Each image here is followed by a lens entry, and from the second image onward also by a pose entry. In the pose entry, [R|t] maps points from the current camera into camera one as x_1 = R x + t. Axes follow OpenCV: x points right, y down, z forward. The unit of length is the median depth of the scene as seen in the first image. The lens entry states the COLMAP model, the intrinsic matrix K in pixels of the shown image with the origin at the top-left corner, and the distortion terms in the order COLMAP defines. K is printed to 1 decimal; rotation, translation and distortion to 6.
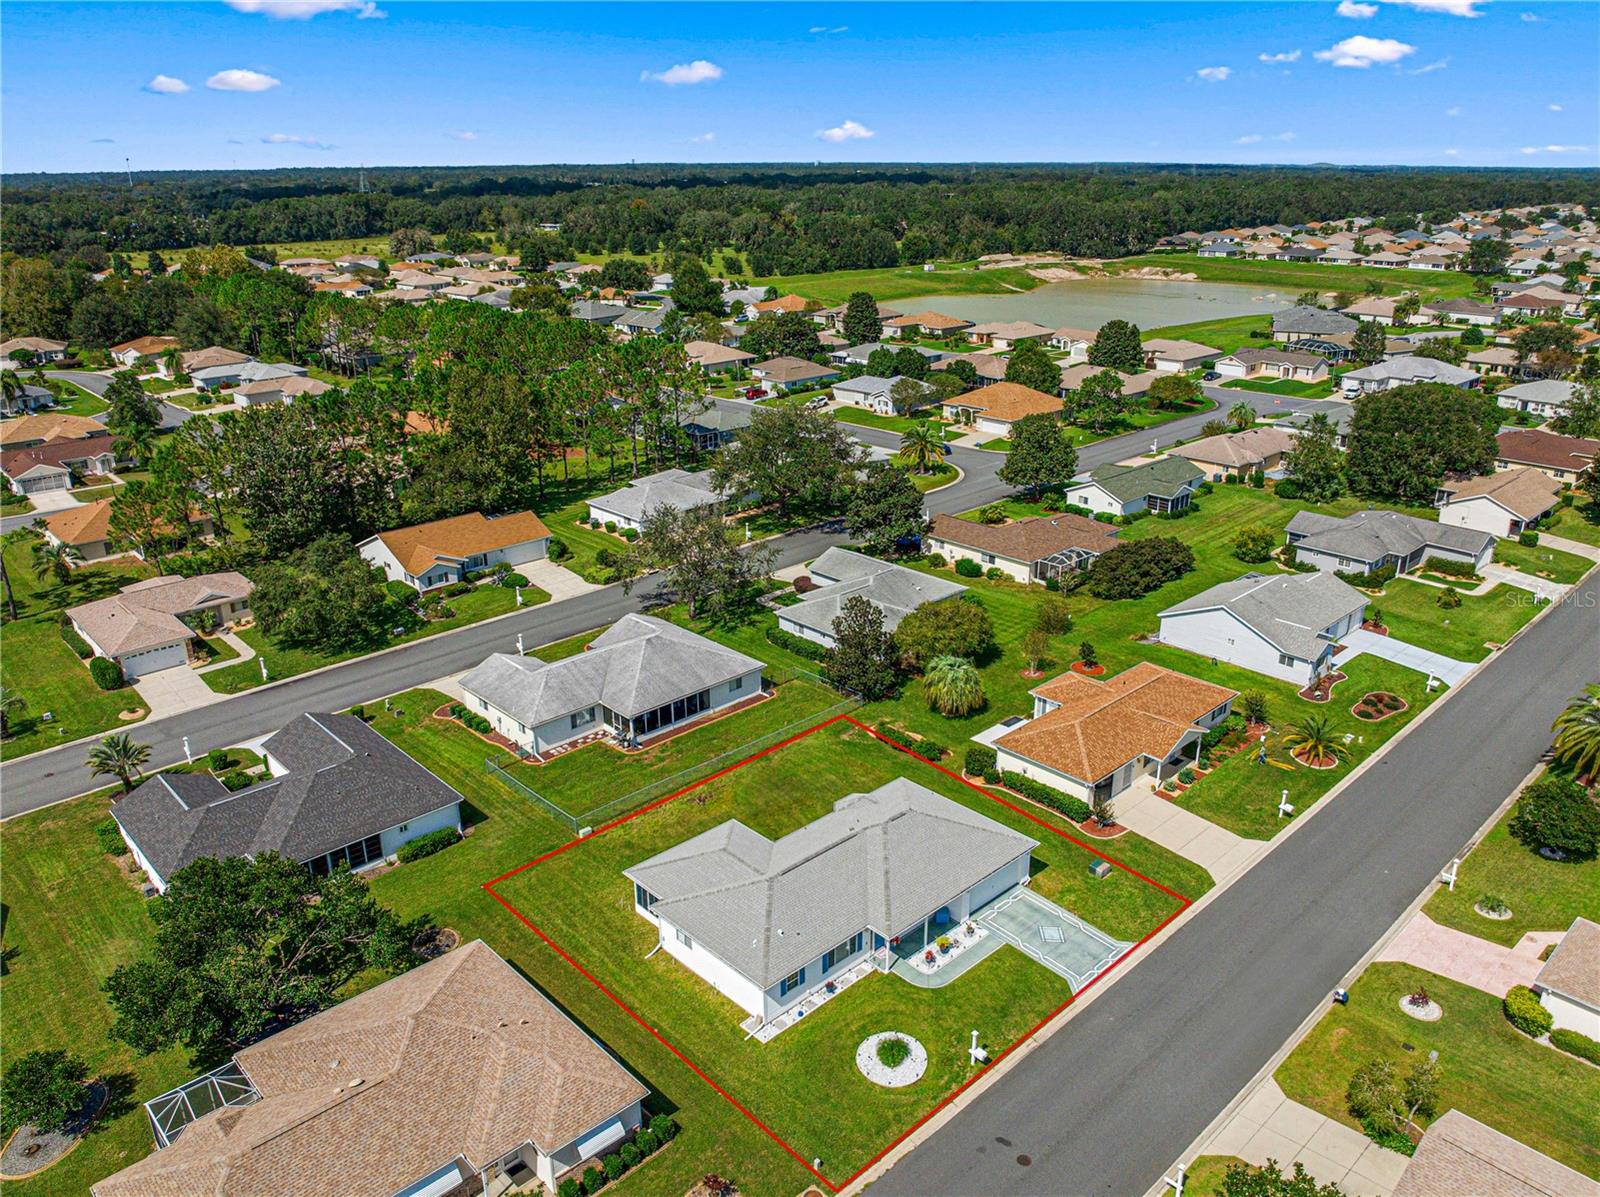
lens RADIAL K [[1181.6, 0, 794.5], [0, 1181.6, 582.4], [0, 0, 1]] dist [-0.023588, -0.041657]
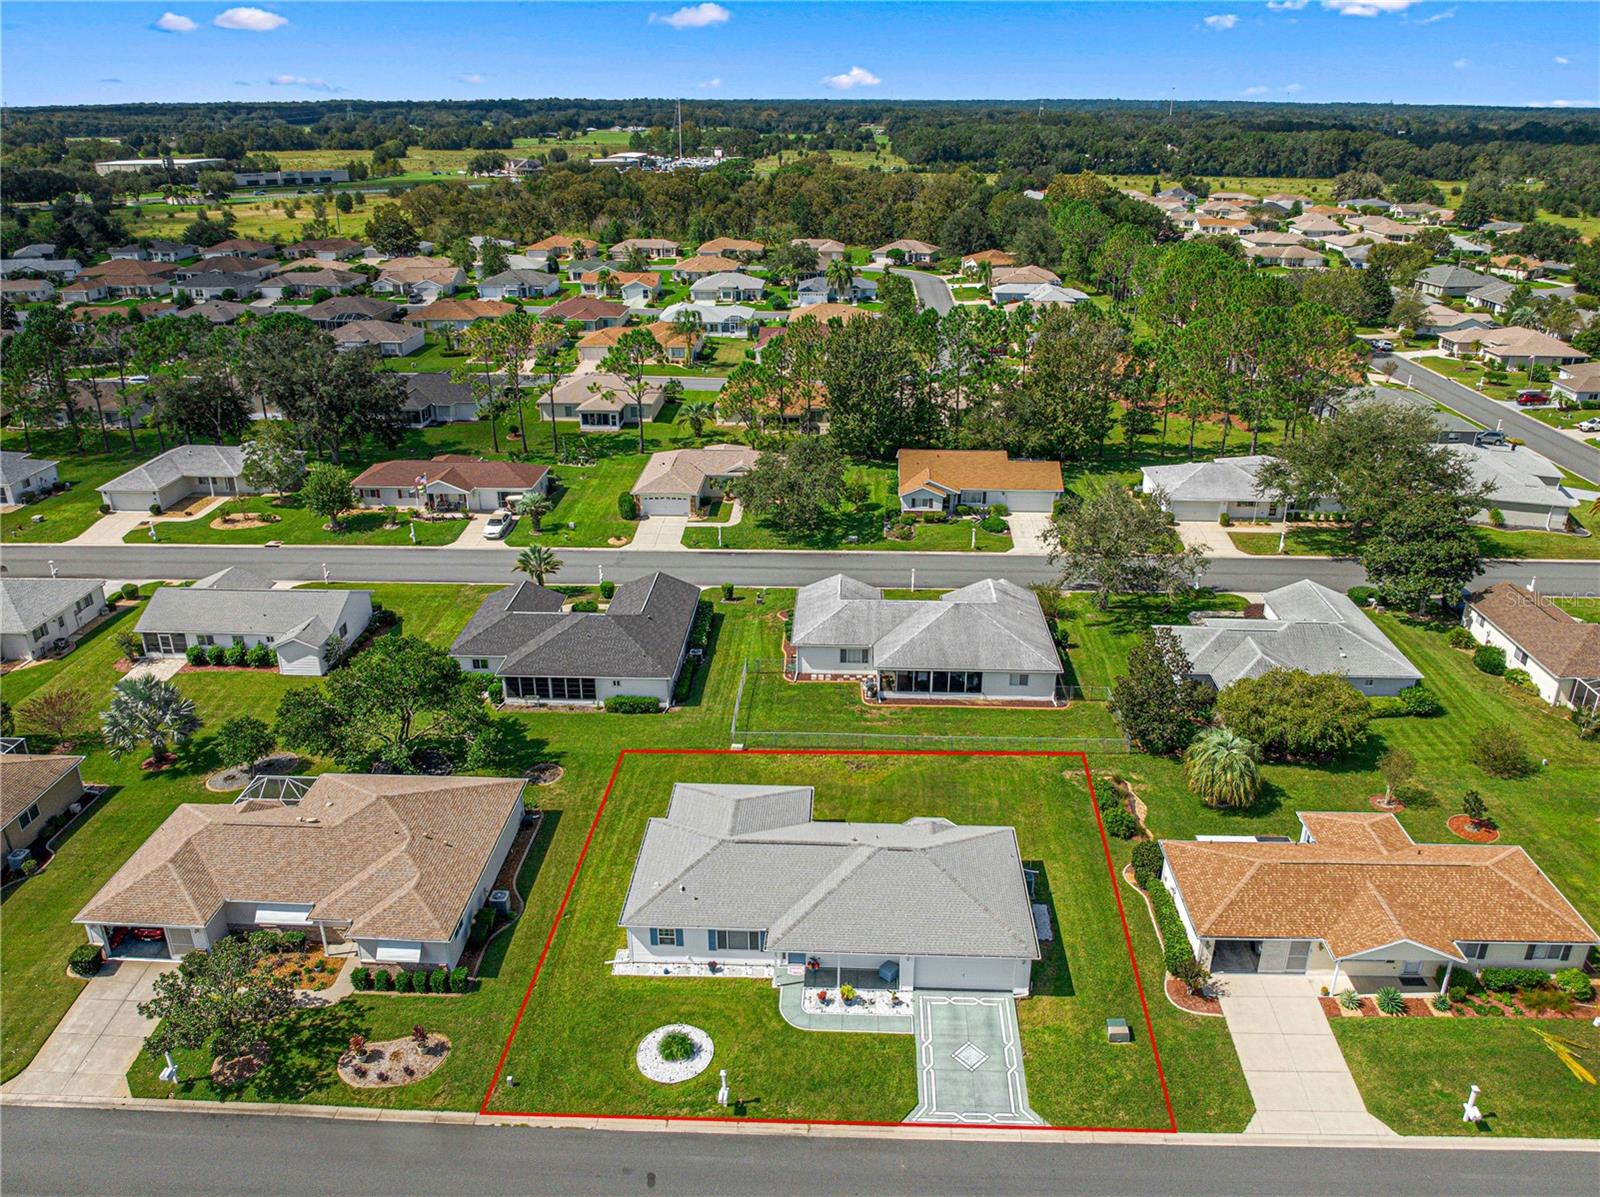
lens RADIAL K [[1183.7, 0, 800.0], [0, 1183.7, 598.5], [0, 0, 1]] dist [-0.028184, -0.006472]
pose [[0.698829, 0.288265, -0.654631, 0.310819], [-0.248187, 0.956060, 0.156056, -0.055438], [0.670852, 0.053414, 0.739665, 0.159199]]
